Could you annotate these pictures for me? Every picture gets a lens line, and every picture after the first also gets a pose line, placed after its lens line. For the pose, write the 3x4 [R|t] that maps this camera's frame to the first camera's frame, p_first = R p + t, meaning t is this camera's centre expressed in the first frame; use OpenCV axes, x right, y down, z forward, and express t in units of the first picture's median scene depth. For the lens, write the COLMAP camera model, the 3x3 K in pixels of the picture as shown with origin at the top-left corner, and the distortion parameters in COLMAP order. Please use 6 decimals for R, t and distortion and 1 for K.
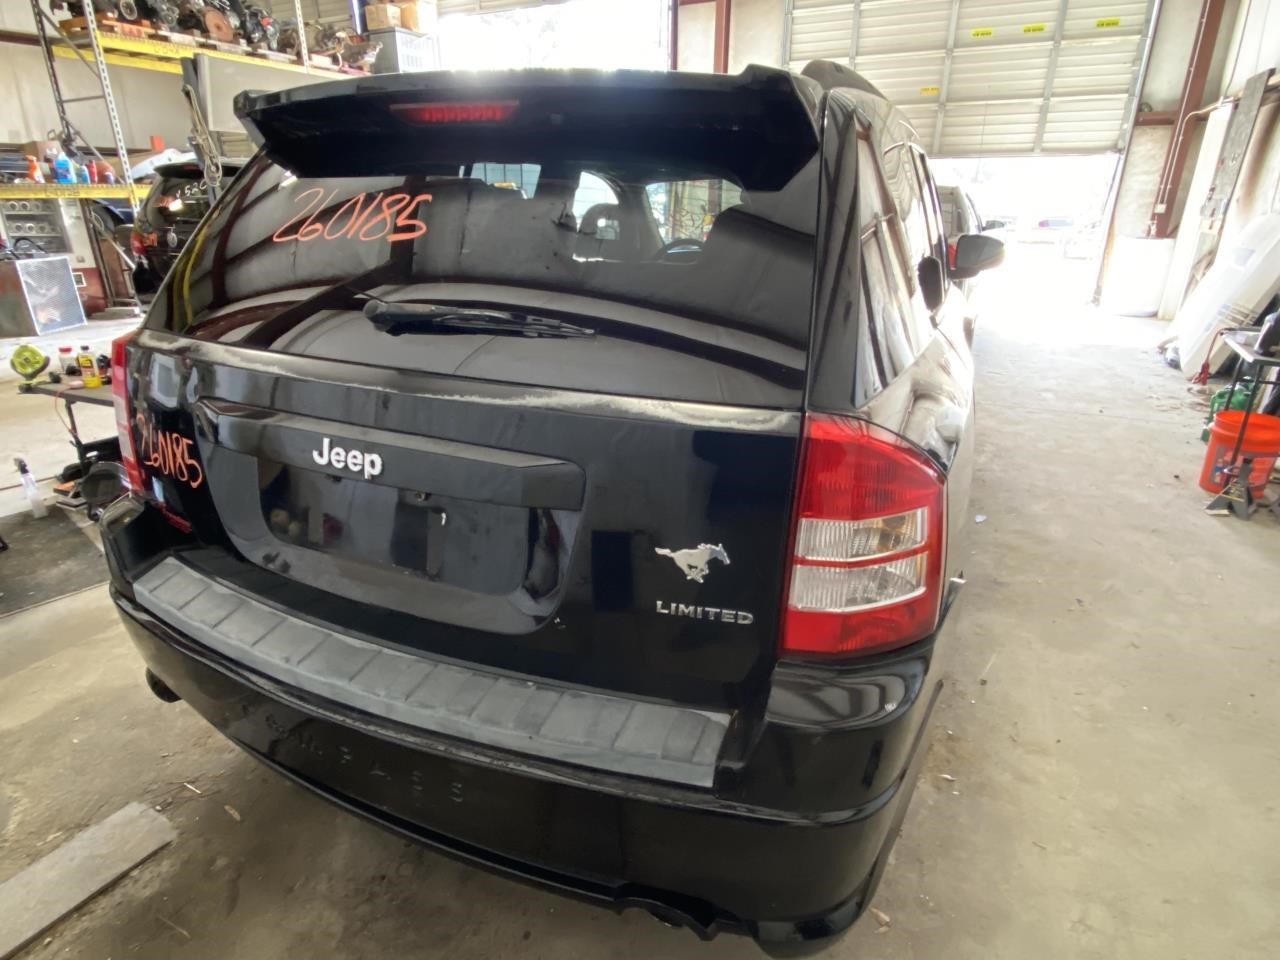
lens RADIAL K [[723.2, 0, 618.1], [0, 723.2, 479.6], [0, 0, 1]] dist [0.004670, 0.001731]
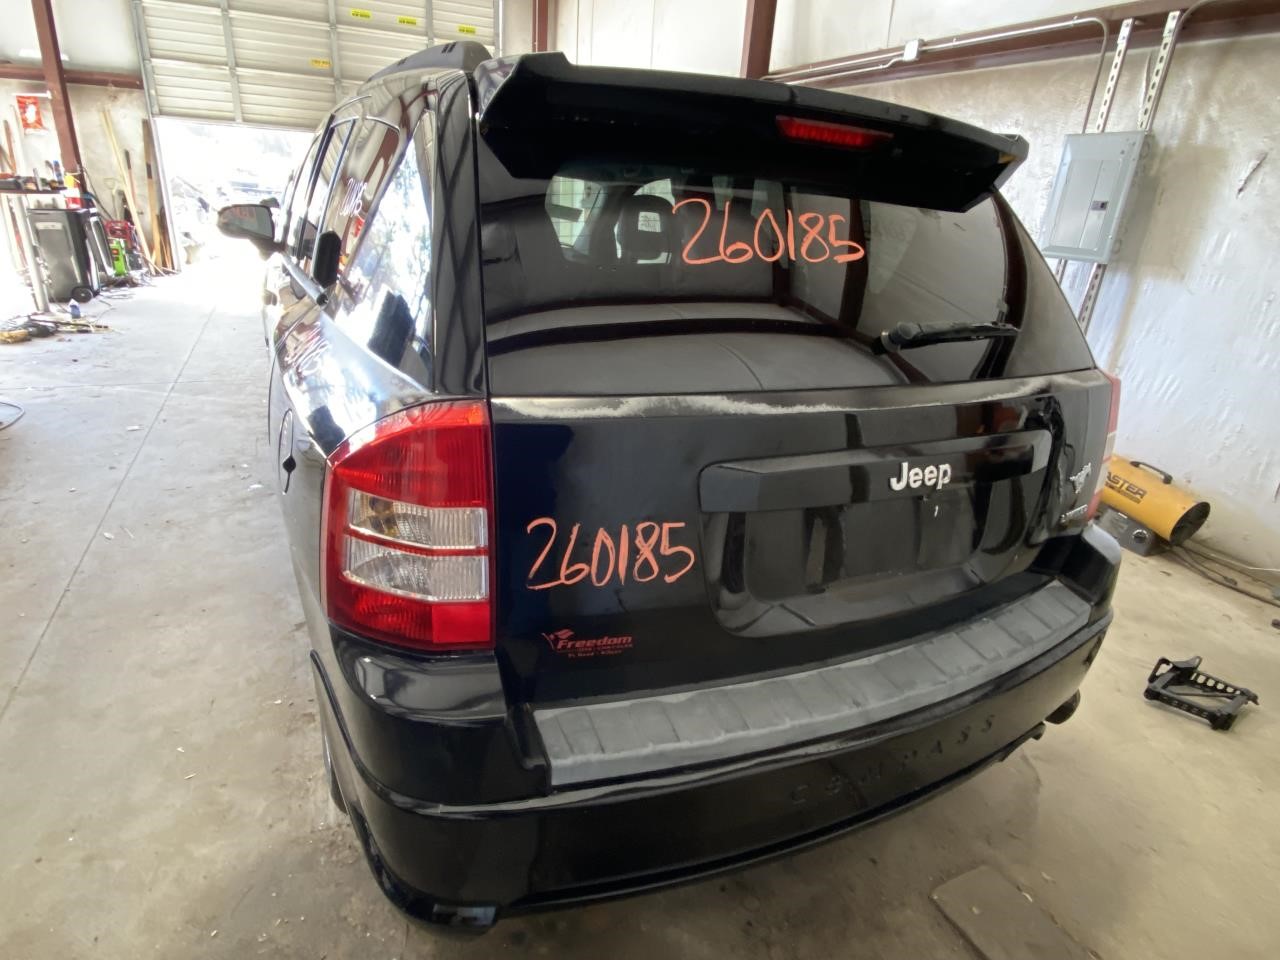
lens RADIAL K [[723.2, 0, 618.1], [0, 723.2, 479.6], [0, 0, 1]] dist [0.004670, 0.001731]
pose [[0.661055, -0.247955, 0.708184, -1.136592], [0.222091, 0.966188, 0.130979, -0.208595], [-0.716716, 0.070697, 0.693772, 0.486977]]
